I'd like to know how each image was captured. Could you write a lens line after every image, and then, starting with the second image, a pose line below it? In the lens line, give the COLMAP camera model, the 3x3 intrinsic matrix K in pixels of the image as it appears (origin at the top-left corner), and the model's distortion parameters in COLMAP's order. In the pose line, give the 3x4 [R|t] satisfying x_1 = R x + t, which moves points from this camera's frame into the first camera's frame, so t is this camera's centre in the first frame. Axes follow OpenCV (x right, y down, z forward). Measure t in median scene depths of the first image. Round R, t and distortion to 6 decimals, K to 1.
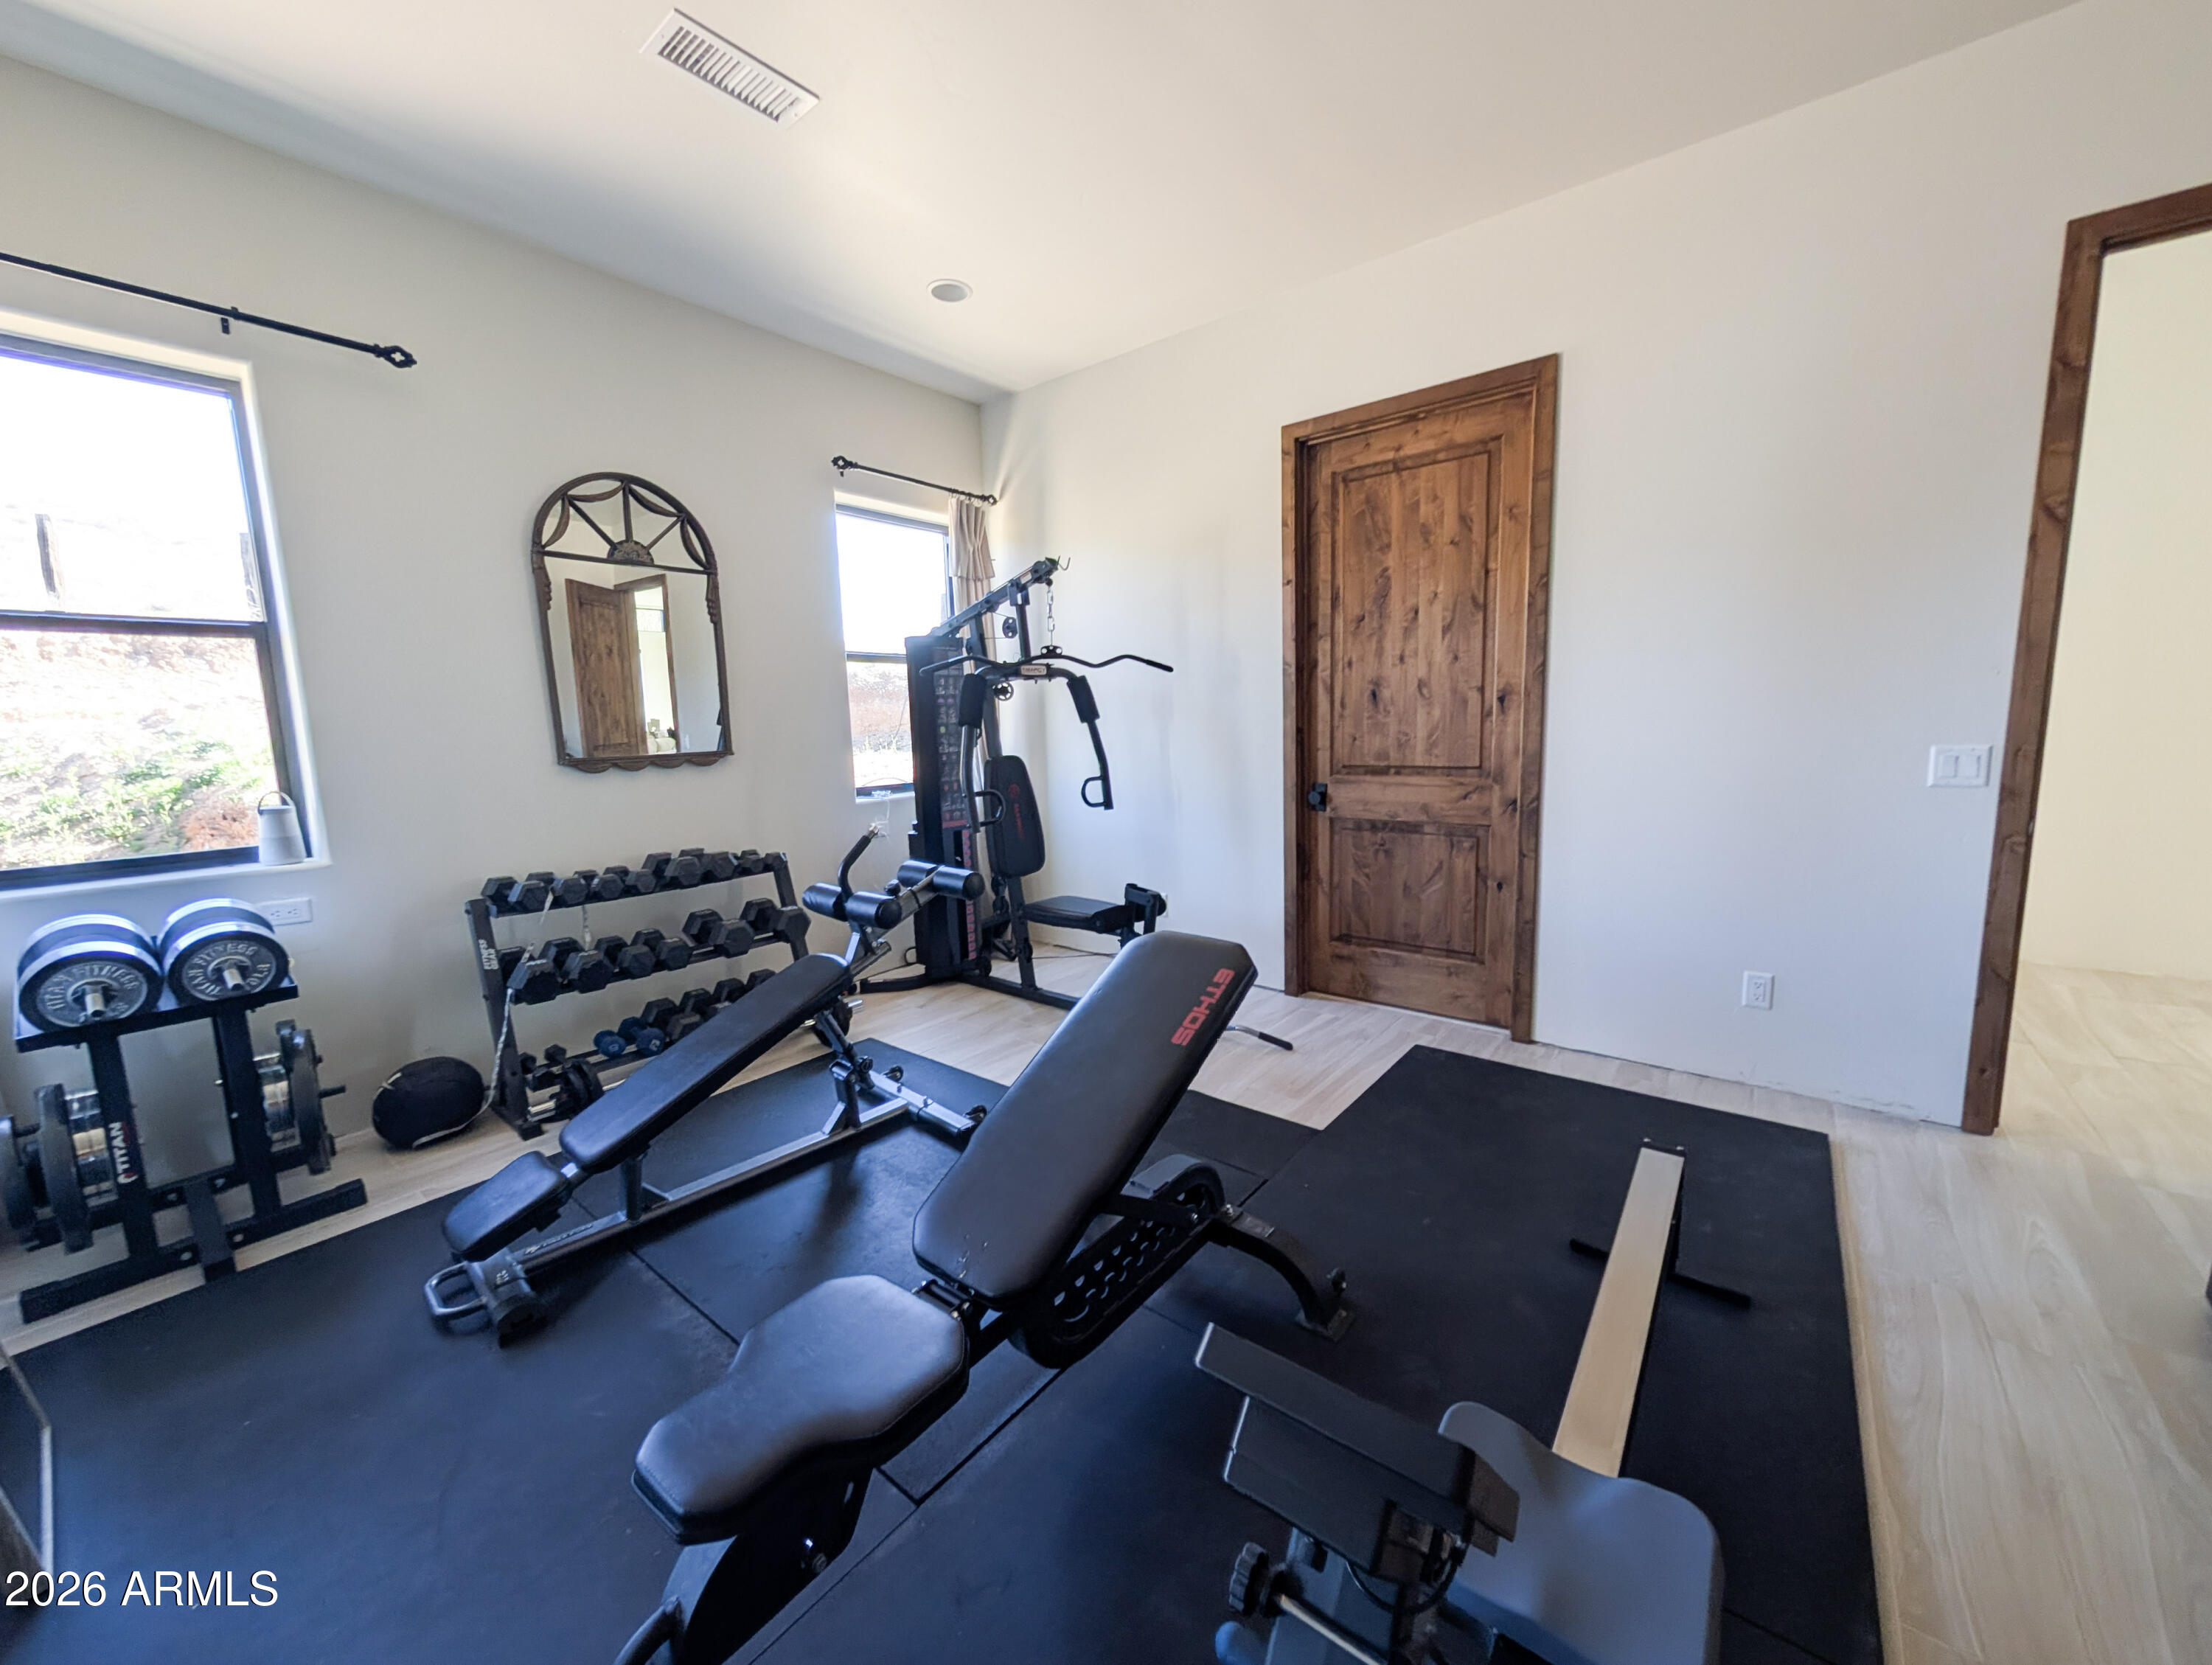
lens RADIAL K [[834.3, 0, 1103.3], [0, 834.3, 832.1], [0, 0, 1]] dist [0.001955, 0.000116]
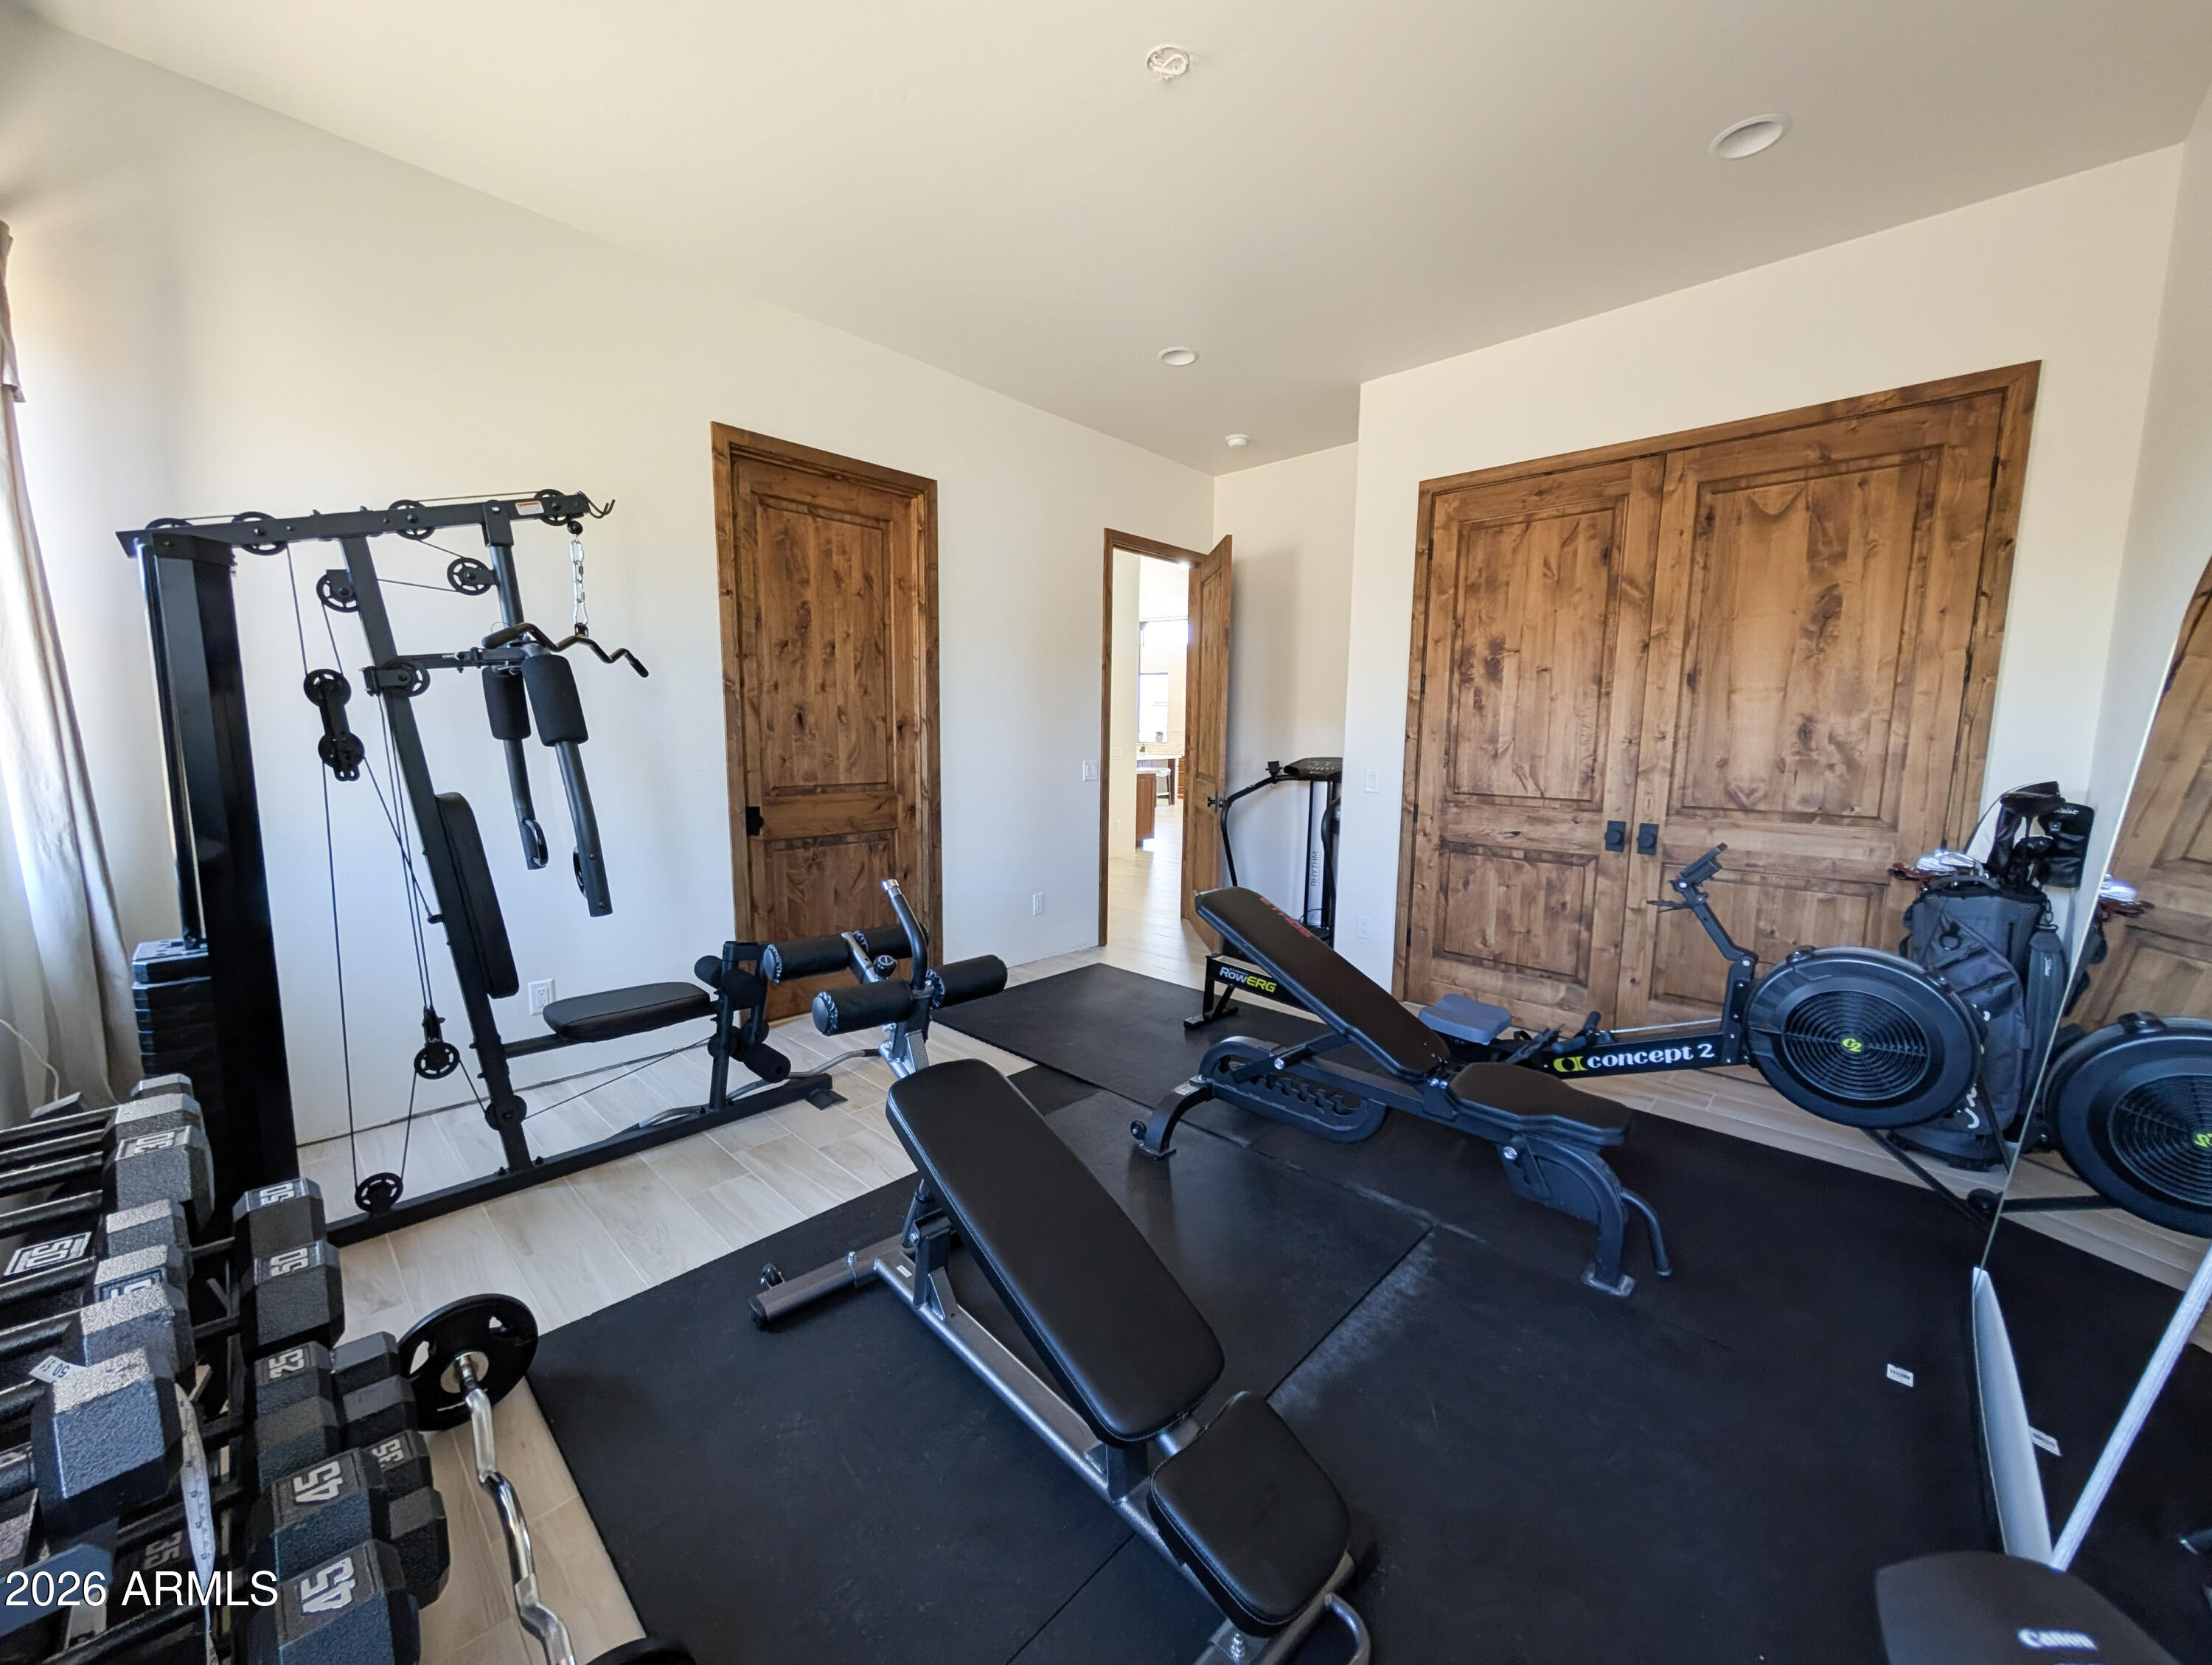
lens RADIAL K [[834.3, 0, 1103.3], [0, 834.3, 832.1], [0, 0, 1]] dist [0.001955, 0.000116]
pose [[0.084819, -0.090573, 0.992271, -0.717793], [0.124772, 0.988987, 0.079608, -0.060365], [-0.988553, 0.117055, 0.095186, 0.552290]]
